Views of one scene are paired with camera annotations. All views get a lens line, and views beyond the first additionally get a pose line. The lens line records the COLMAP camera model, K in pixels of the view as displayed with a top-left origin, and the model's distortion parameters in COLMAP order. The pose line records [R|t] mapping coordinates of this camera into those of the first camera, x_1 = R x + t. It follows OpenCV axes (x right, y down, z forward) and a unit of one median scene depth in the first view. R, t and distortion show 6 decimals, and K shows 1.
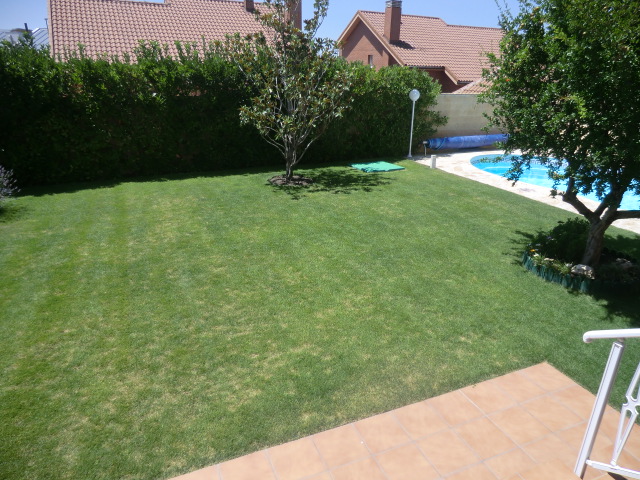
lens RADIAL K [[450.5, 0, 324.6], [0, 450.5, 241.3], [0, 0, 1]] dist [-0.093978, 0.118410]
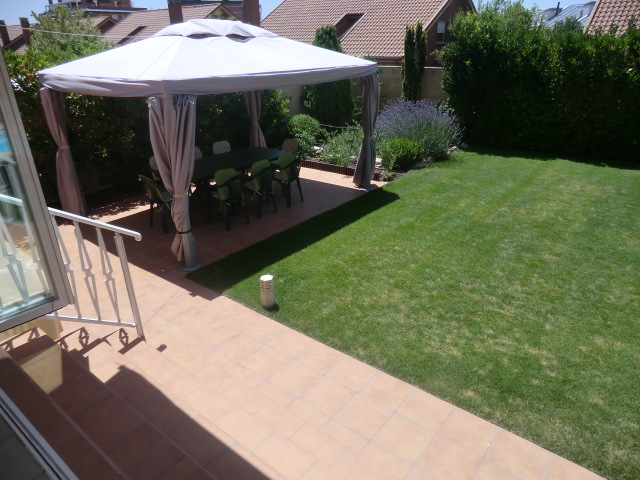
lens RADIAL K [[450.5, 0, 324.6], [0, 450.5, 241.3], [0, 0, 1]] dist [-0.093978, 0.118410]
pose [[0.474713, 0.340570, -0.811578, 0.247098], [-0.296288, 0.930119, 0.217008, -0.026548], [0.828771, 0.137444, 0.542446, 0.058256]]
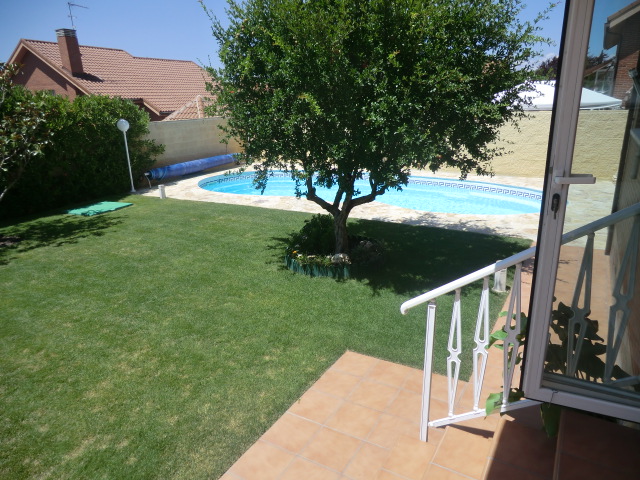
lens RADIAL K [[450.5, 0, 324.6], [0, 450.5, 241.3], [0, 0, 1]] dist [-0.093978, 0.118410]
pose [[0.806982, -0.220796, 0.547748, -0.032275], [0.257046, 0.966338, 0.010830, 0.002633], [-0.531702, 0.132057, 0.836573, 0.077815]]
